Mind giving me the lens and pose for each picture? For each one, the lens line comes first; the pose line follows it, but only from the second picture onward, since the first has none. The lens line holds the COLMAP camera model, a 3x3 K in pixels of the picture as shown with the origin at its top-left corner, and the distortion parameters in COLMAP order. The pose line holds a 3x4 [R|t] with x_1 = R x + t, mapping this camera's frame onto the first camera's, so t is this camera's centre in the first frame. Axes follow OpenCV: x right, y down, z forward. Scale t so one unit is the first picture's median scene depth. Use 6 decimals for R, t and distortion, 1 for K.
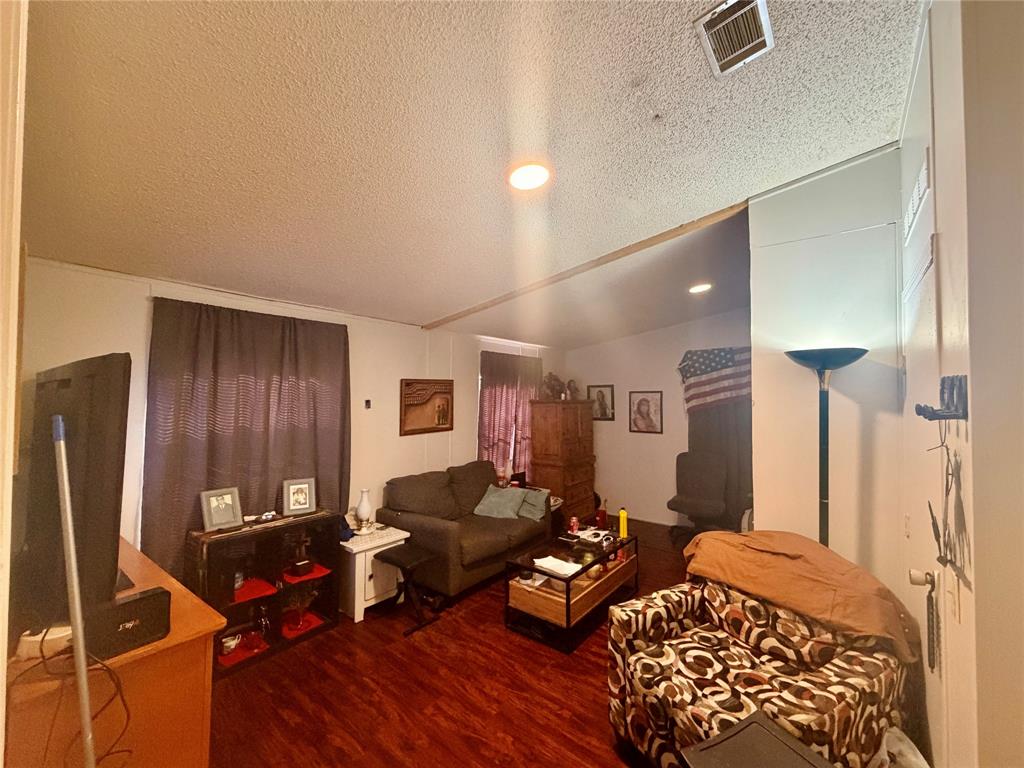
lens RADIAL K [[407.4, 0, 514.6], [0, 407.4, 384.9], [0, 0, 1]] dist [0.000354, 0.000200]
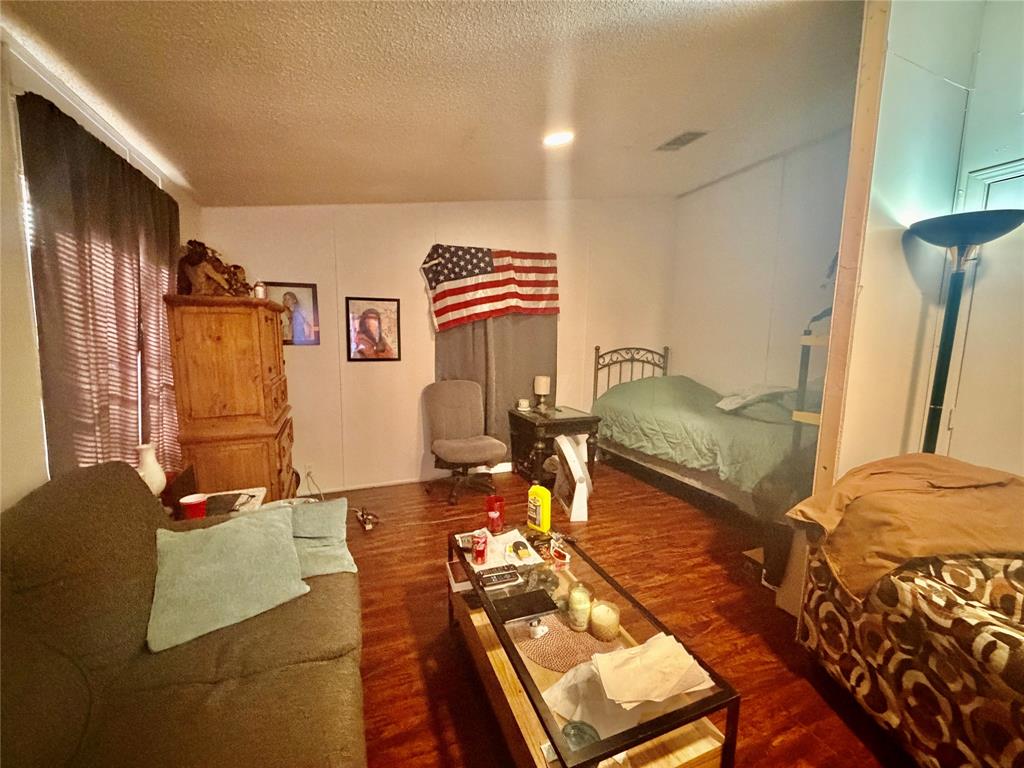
lens RADIAL K [[407.4, 0, 514.6], [0, 407.4, 384.9], [0, 0, 1]] dist [0.000354, 0.000200]
pose [[0.511285, -0.099807, 0.853596, -0.151995], [-0.040219, 0.989366, 0.139773, 0.058480], [-0.858470, -0.105794, 0.501834, 0.503538]]
